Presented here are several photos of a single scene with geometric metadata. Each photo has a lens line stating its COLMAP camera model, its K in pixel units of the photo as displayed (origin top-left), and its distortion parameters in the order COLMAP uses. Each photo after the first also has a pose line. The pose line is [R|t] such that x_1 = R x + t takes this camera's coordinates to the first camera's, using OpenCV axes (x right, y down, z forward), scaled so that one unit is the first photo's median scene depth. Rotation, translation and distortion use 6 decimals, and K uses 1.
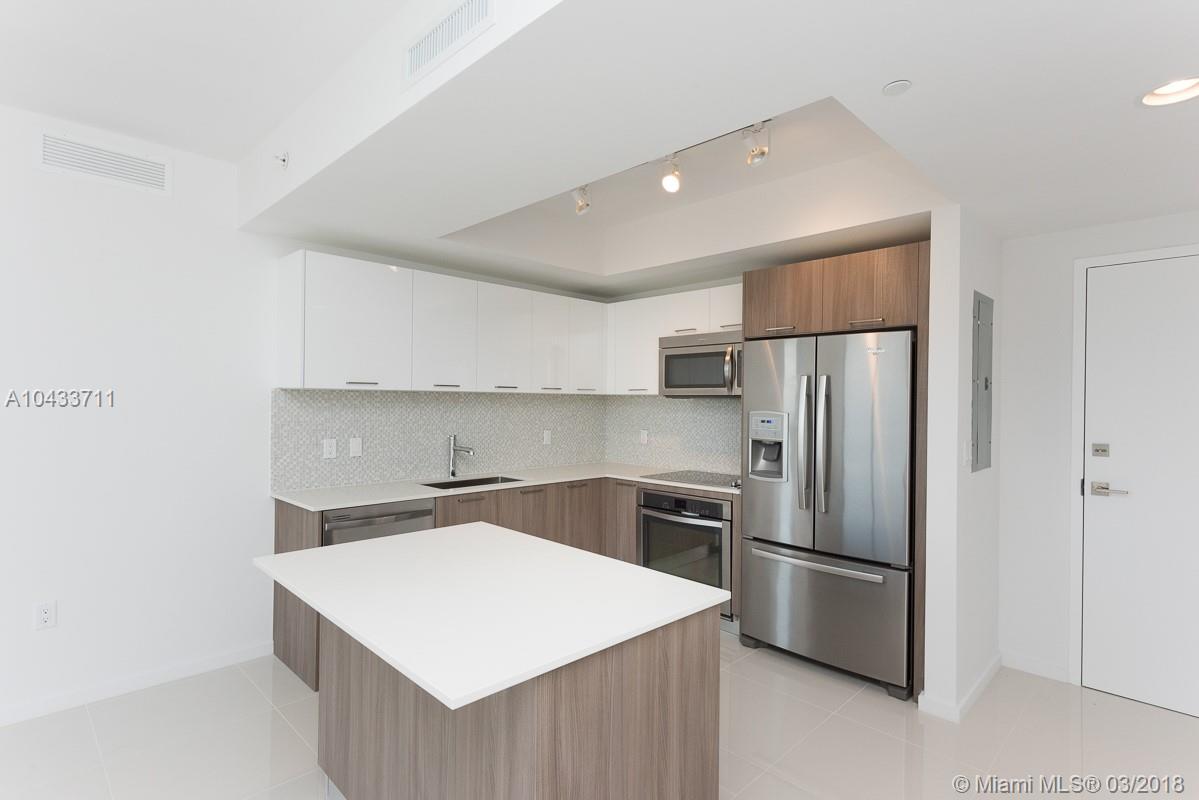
lens RADIAL K [[601.2, 0, 610.5], [0, 601.2, 410.4], [0, 0, 1]] dist [0.019628, -0.005644]
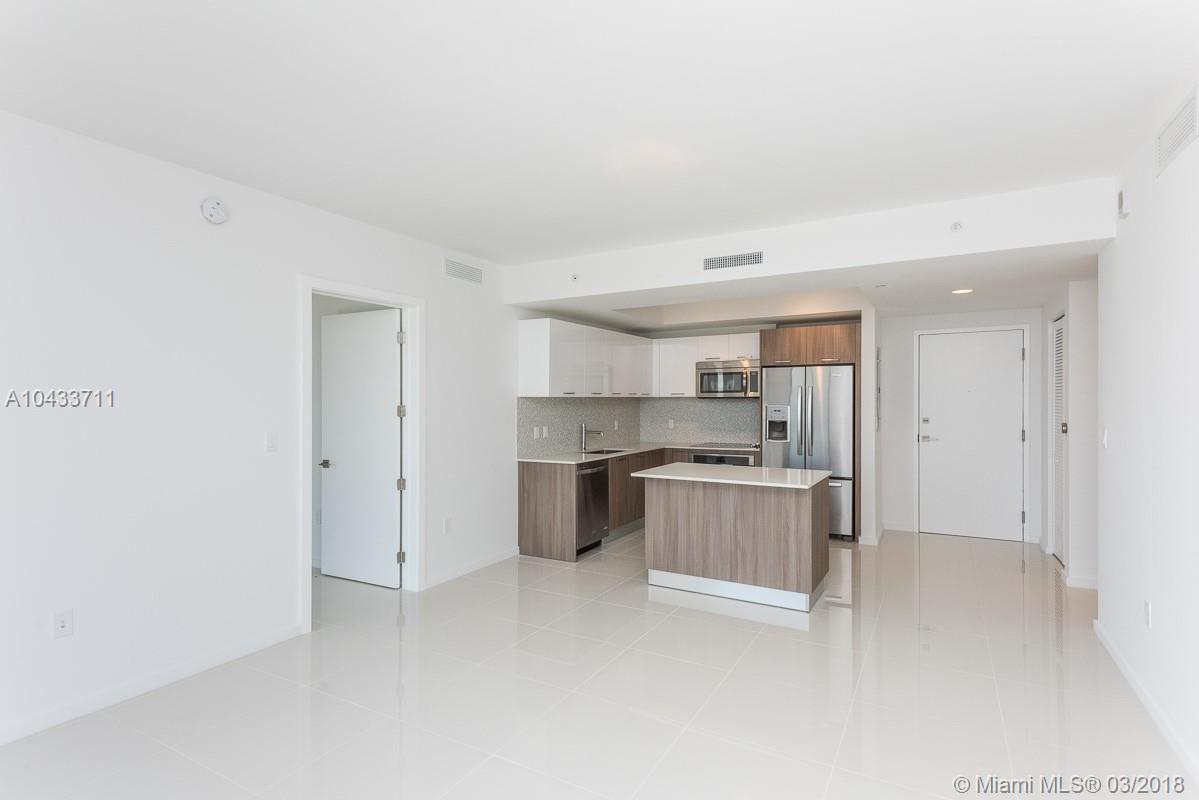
lens RADIAL K [[601.2, 0, 610.8], [0, 601.2, 411.2], [0, 0, 1]] dist [0.019628, -0.005644]
pose [[0.962394, -0.020675, 0.270871, -0.718730], [0.019492, 0.999785, 0.007059, -0.003329], [-0.270959, -0.001513, 0.962590, -0.642540]]
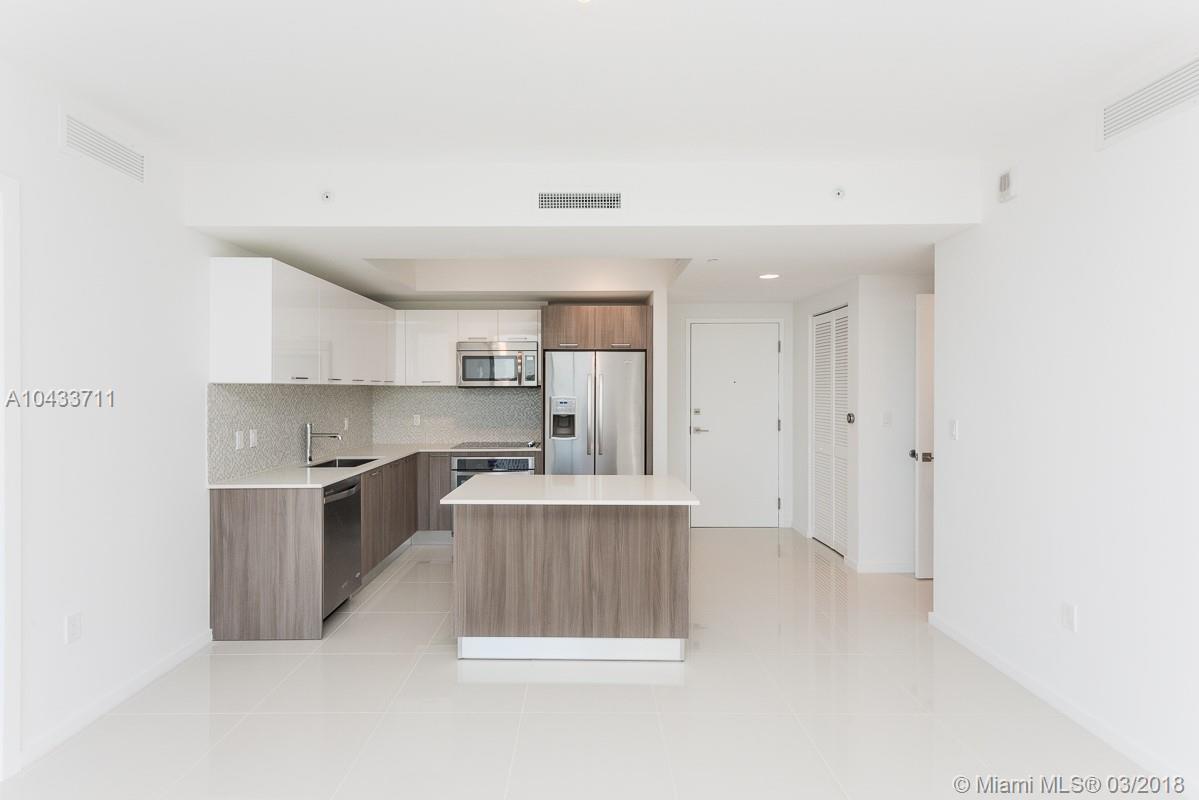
lens RADIAL K [[601.2, 0, 588.9], [0, 601.2, 401.4], [0, 0, 1]] dist [0.019628, -0.005644]
pose [[0.709893, -0.025416, 0.703850, -0.776559], [0.019474, 0.999675, 0.016457, -0.009348], [-0.704040, 0.002024, 0.710157, -0.171585]]
